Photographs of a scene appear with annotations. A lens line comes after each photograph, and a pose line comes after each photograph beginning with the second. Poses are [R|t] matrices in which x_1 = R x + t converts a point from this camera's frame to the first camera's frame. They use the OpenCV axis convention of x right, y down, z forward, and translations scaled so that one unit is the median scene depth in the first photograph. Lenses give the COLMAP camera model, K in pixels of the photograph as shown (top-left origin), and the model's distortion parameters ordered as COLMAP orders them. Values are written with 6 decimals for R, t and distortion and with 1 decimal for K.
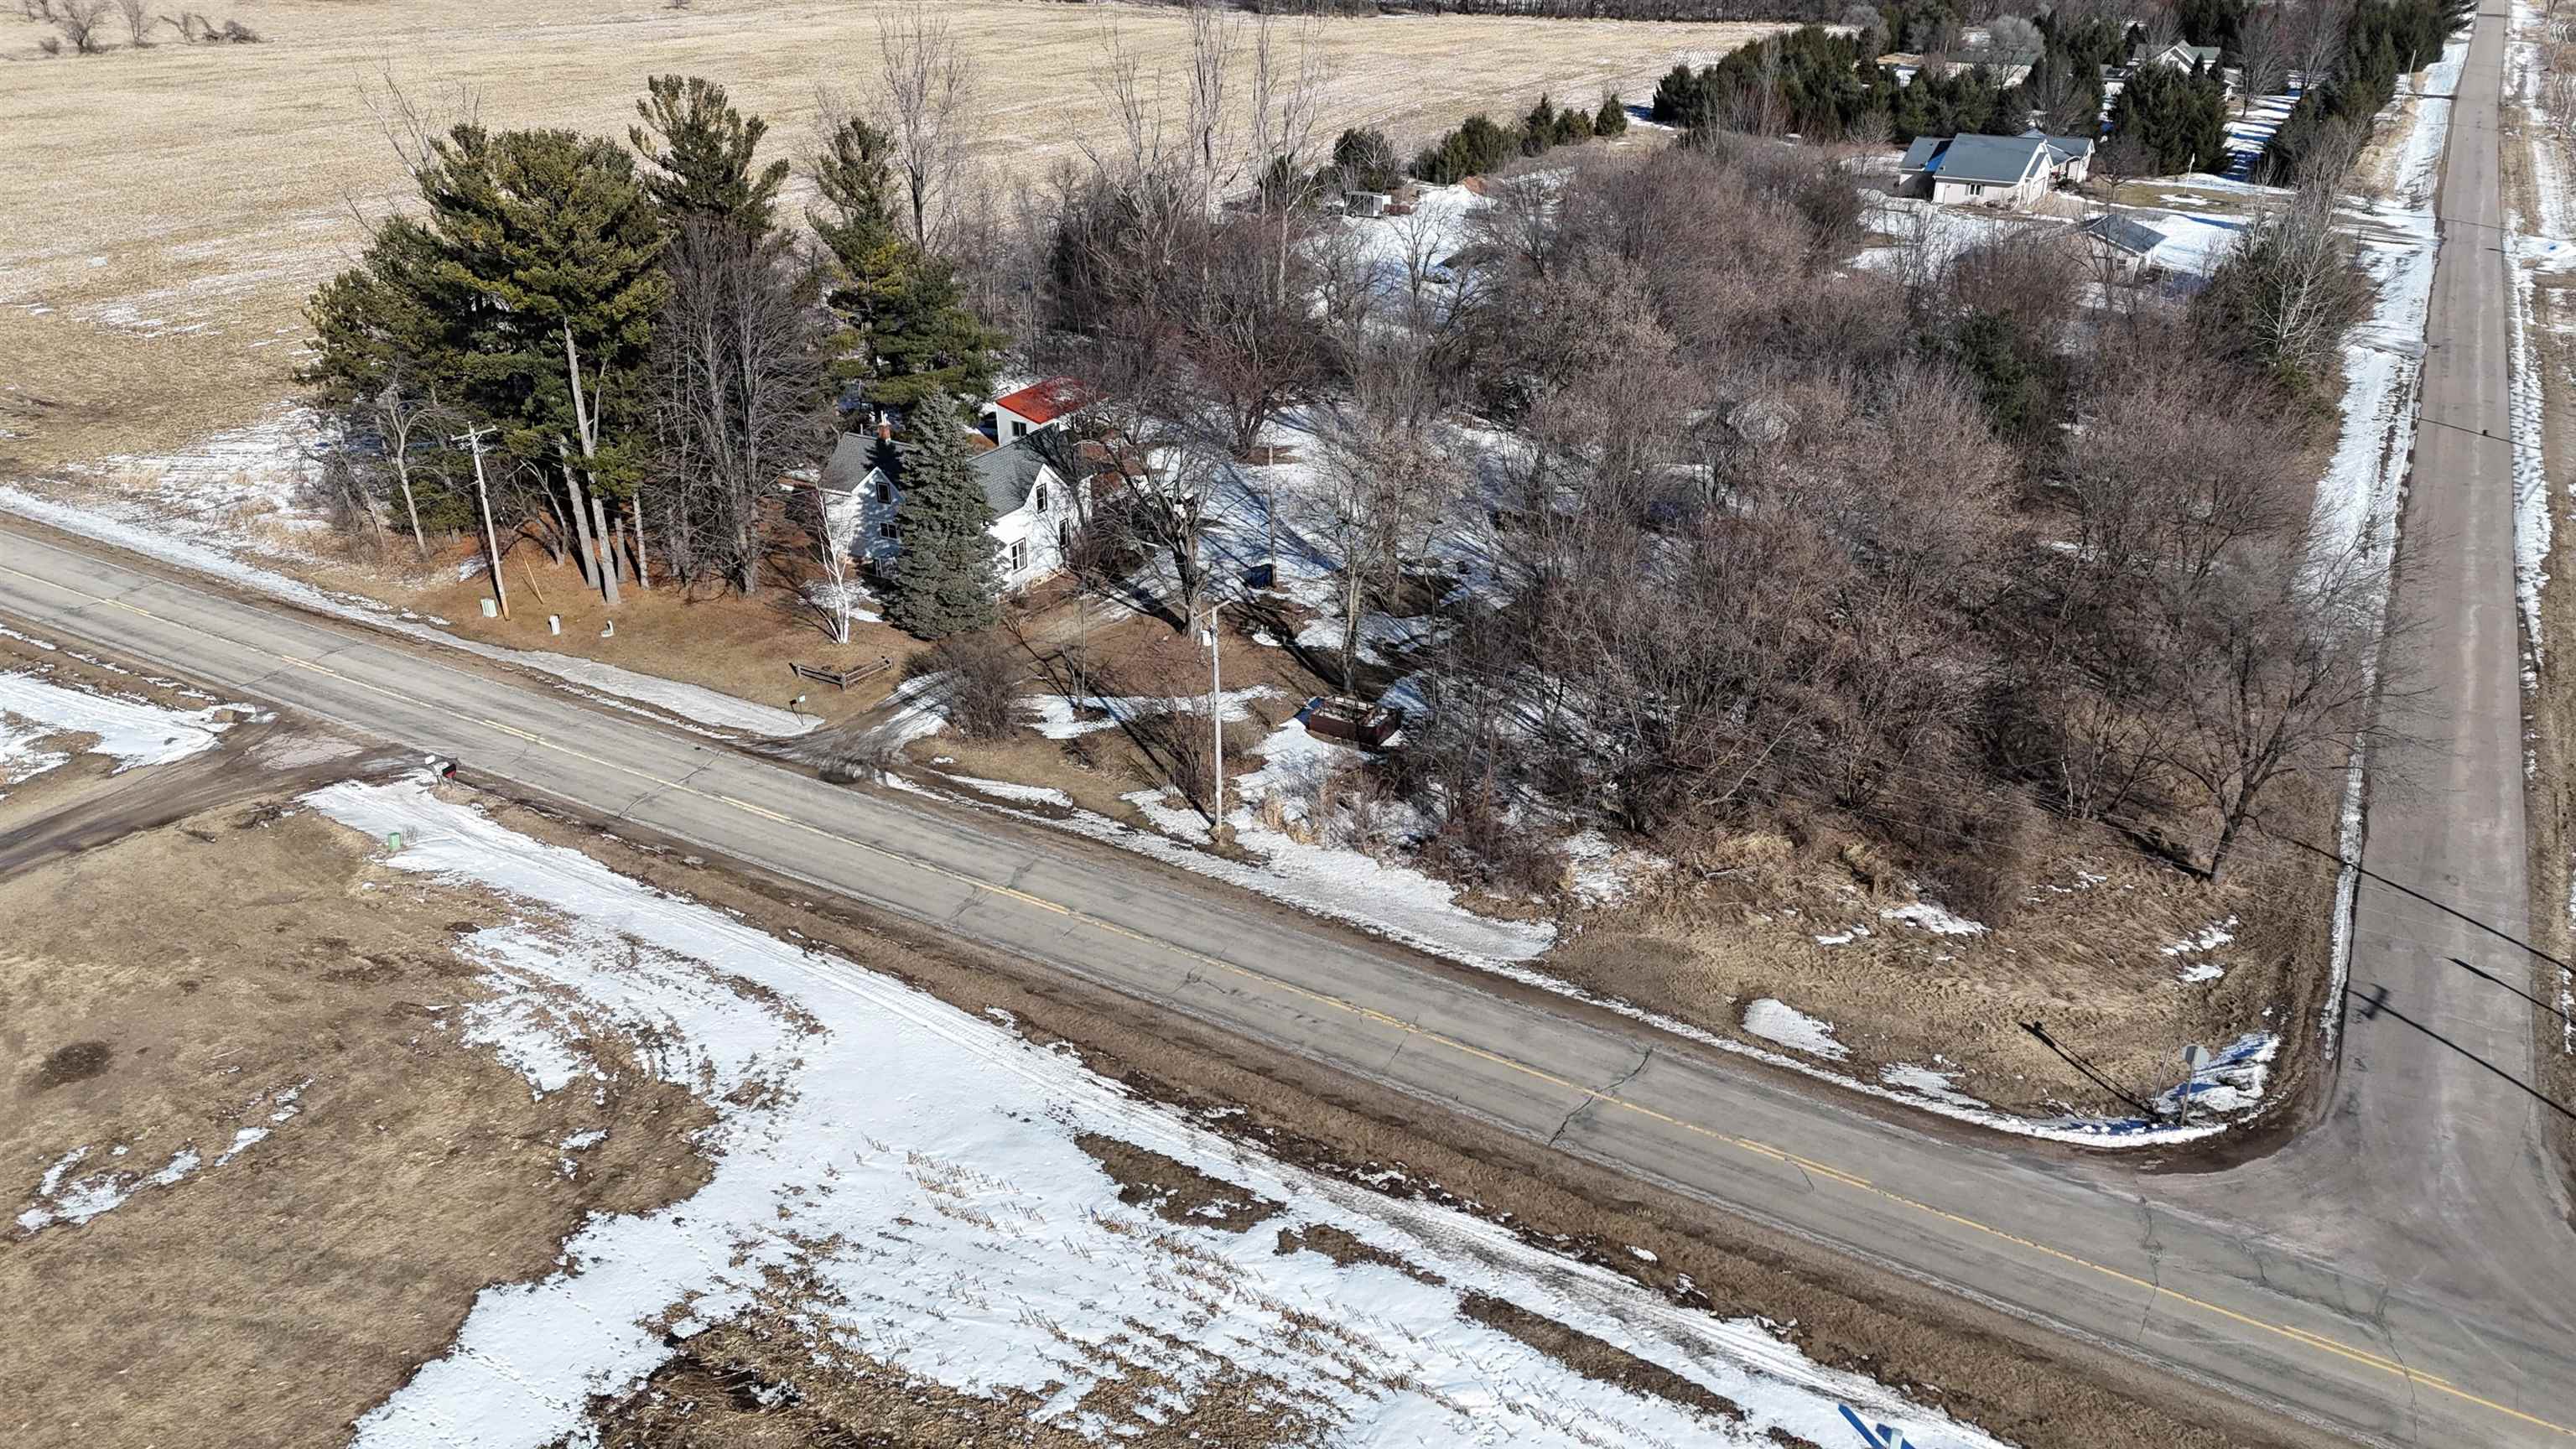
lens RADIAL K [[1898.9, 0, 1288.0], [0, 1898.9, 724.5], [0, 0, 1]] dist [0.090602, -0.088767]
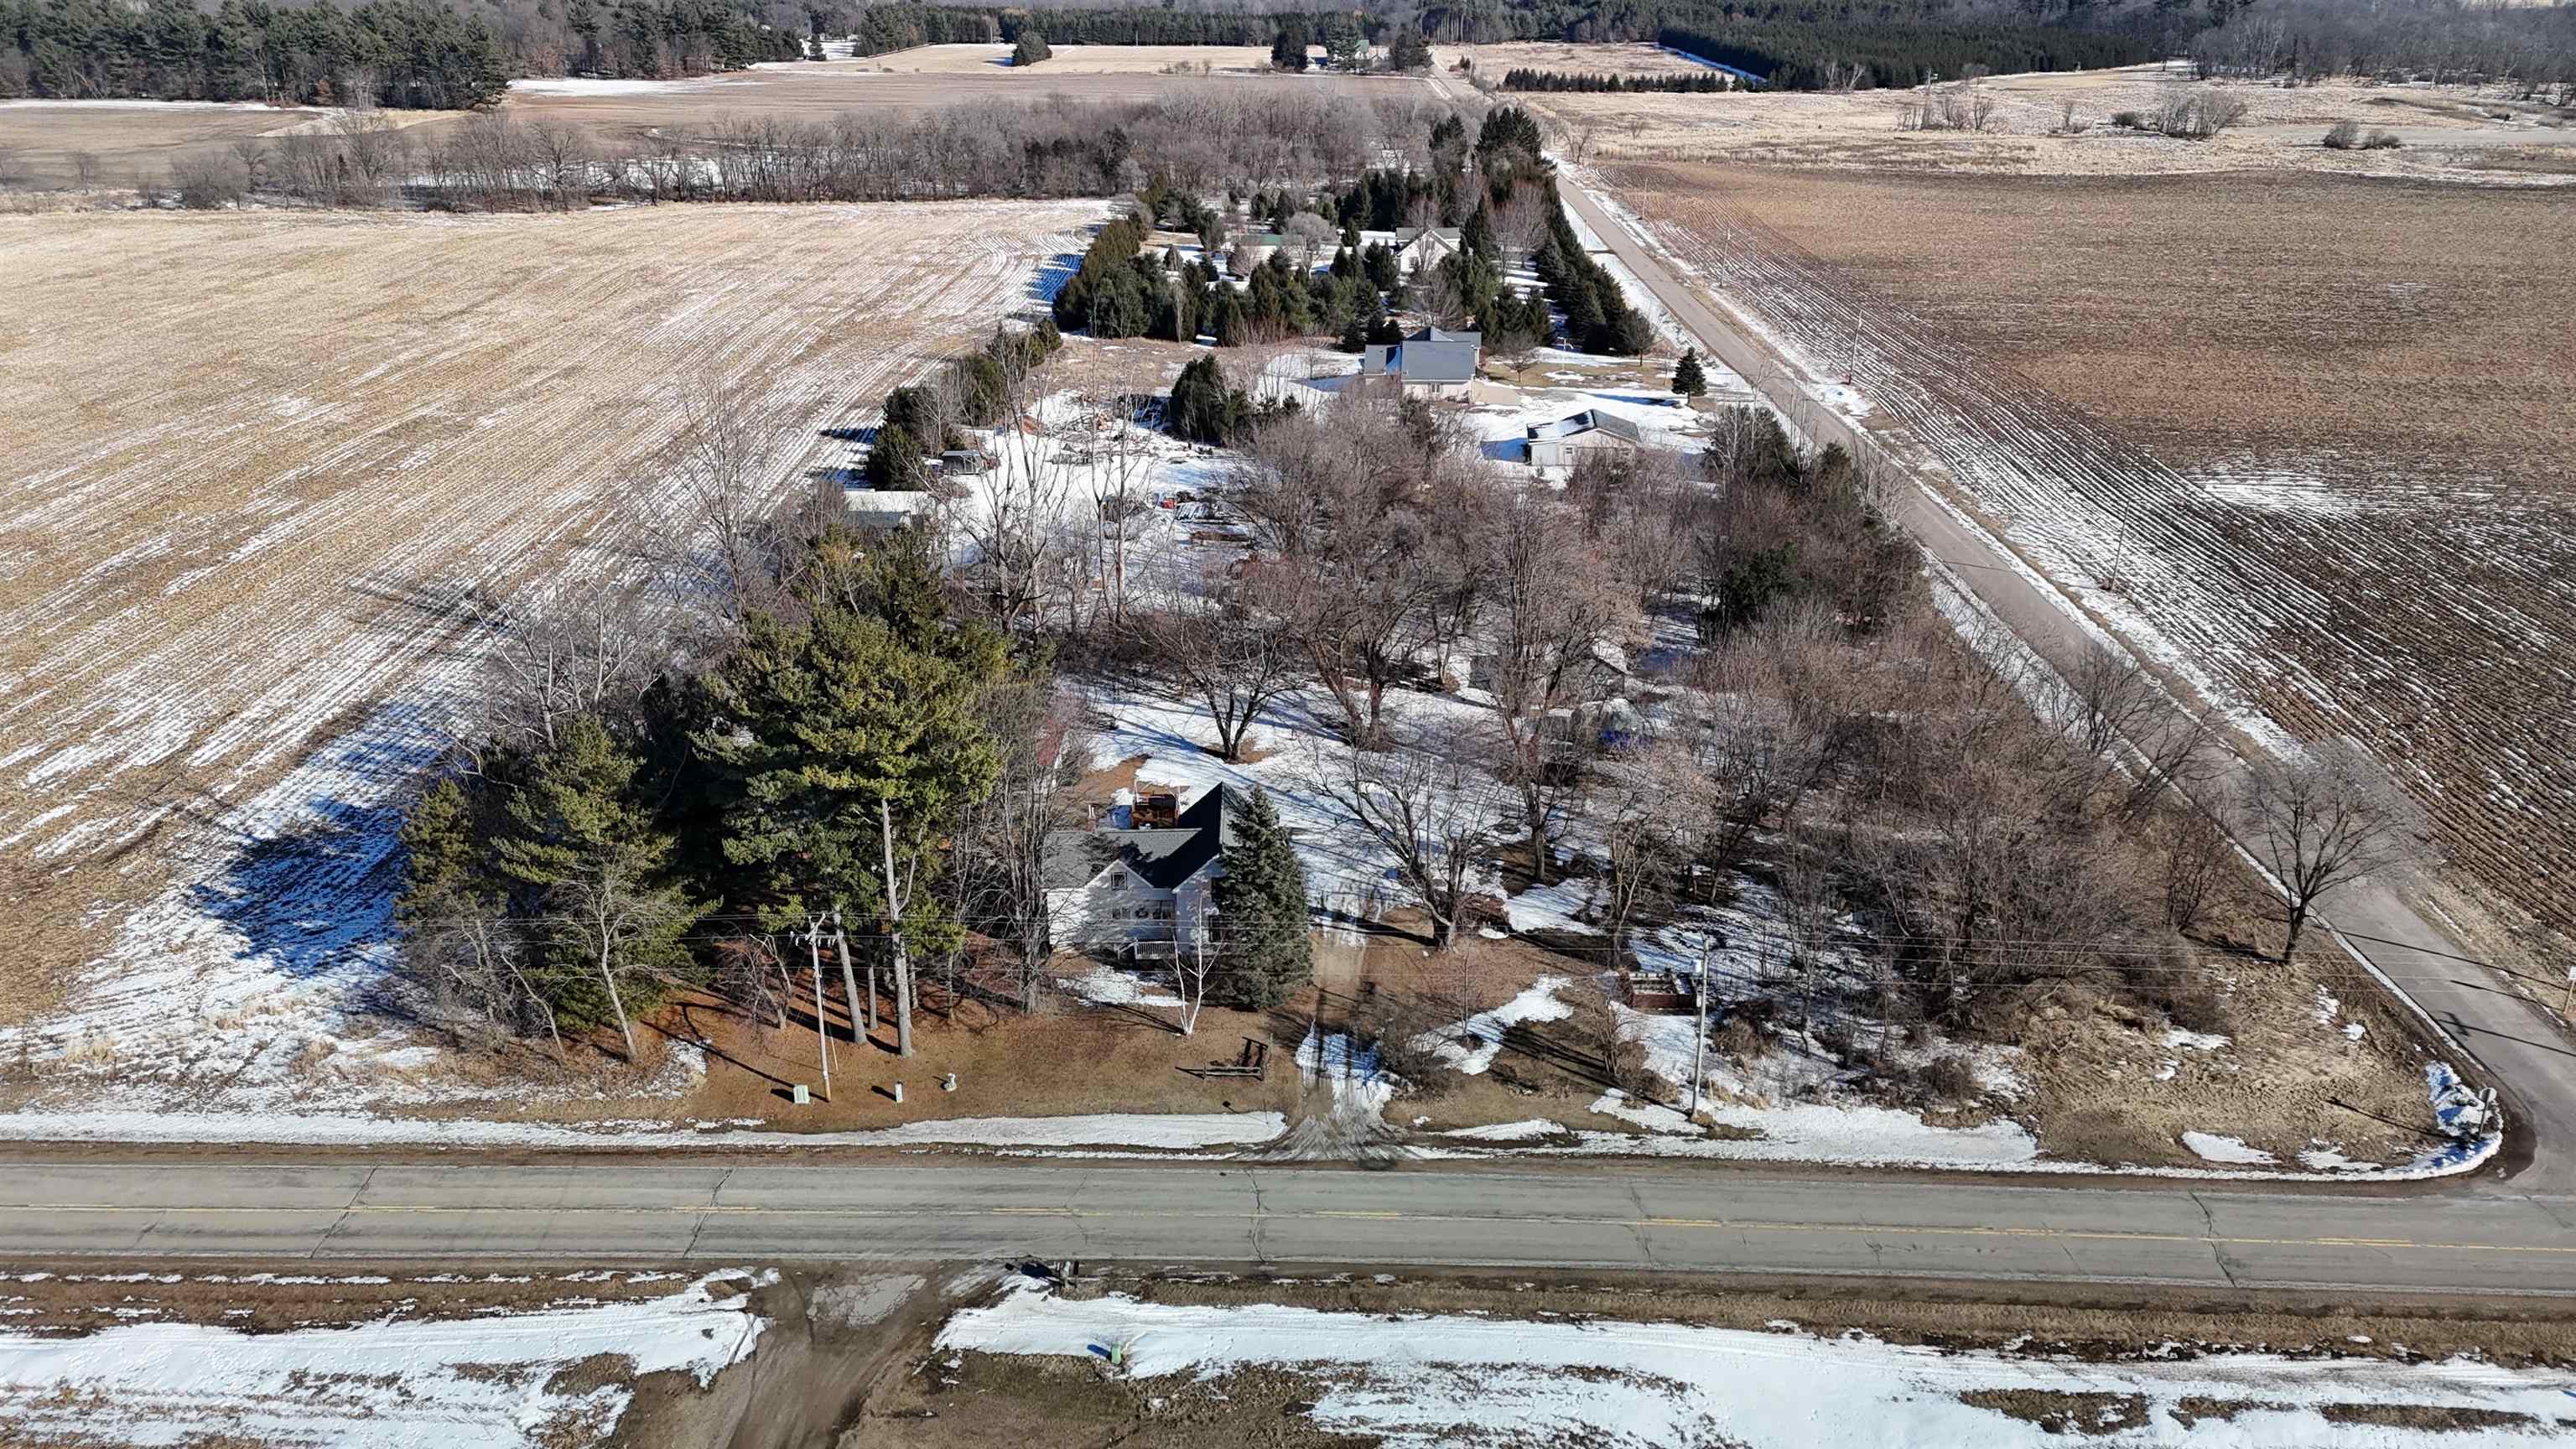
lens RADIAL K [[1898.9, 0, 1288.0], [0, 1898.9, 724.5], [0, 0, 1]] dist [0.090602, -0.088767]
pose [[0.870487, -0.189029, 0.454445, -0.755432], [0.211494, 0.977378, 0.001431, -0.240203], [-0.444435, 0.094867, 0.890774, 0.012701]]
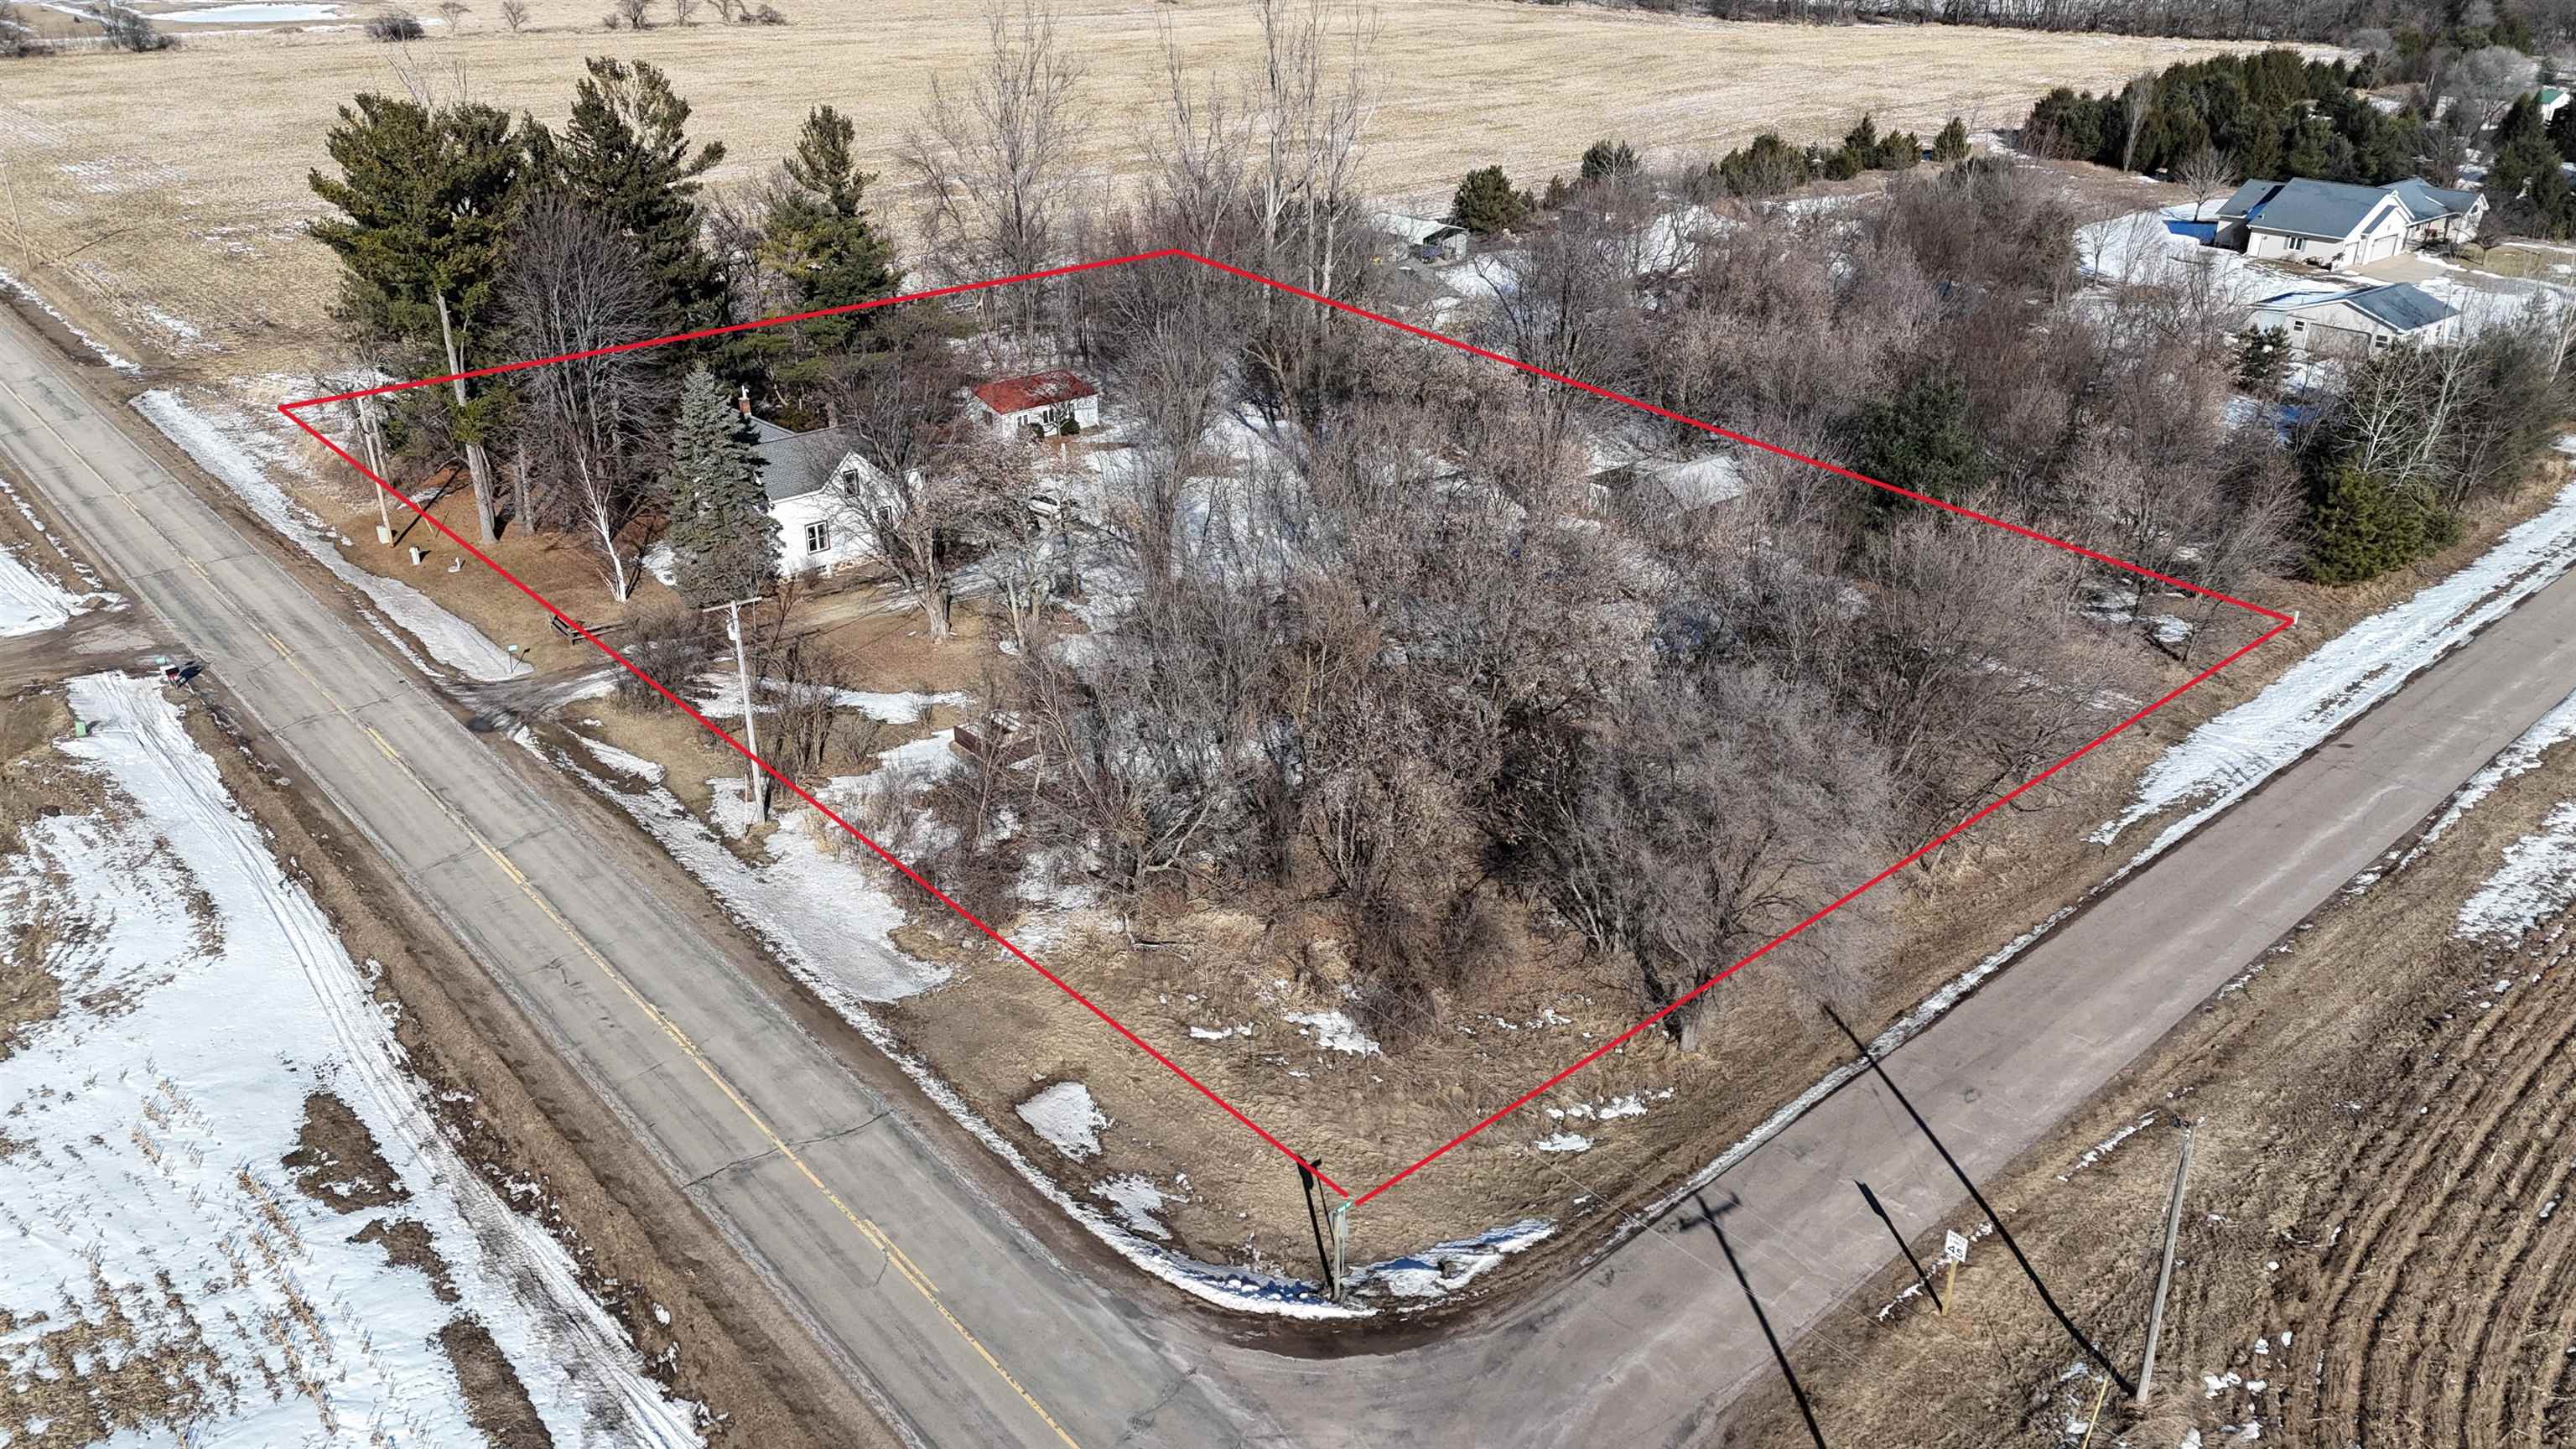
lens RADIAL K [[1898.9, 0, 1288.0], [0, 1898.9, 724.5], [0, 0, 1]] dist [0.090602, -0.088767]
pose [[0.951857, 0.130873, -0.277202, 0.493099], [-0.130964, 0.991219, 0.018274, -0.051398], [0.277160, 0.018909, 0.960638, 0.110151]]
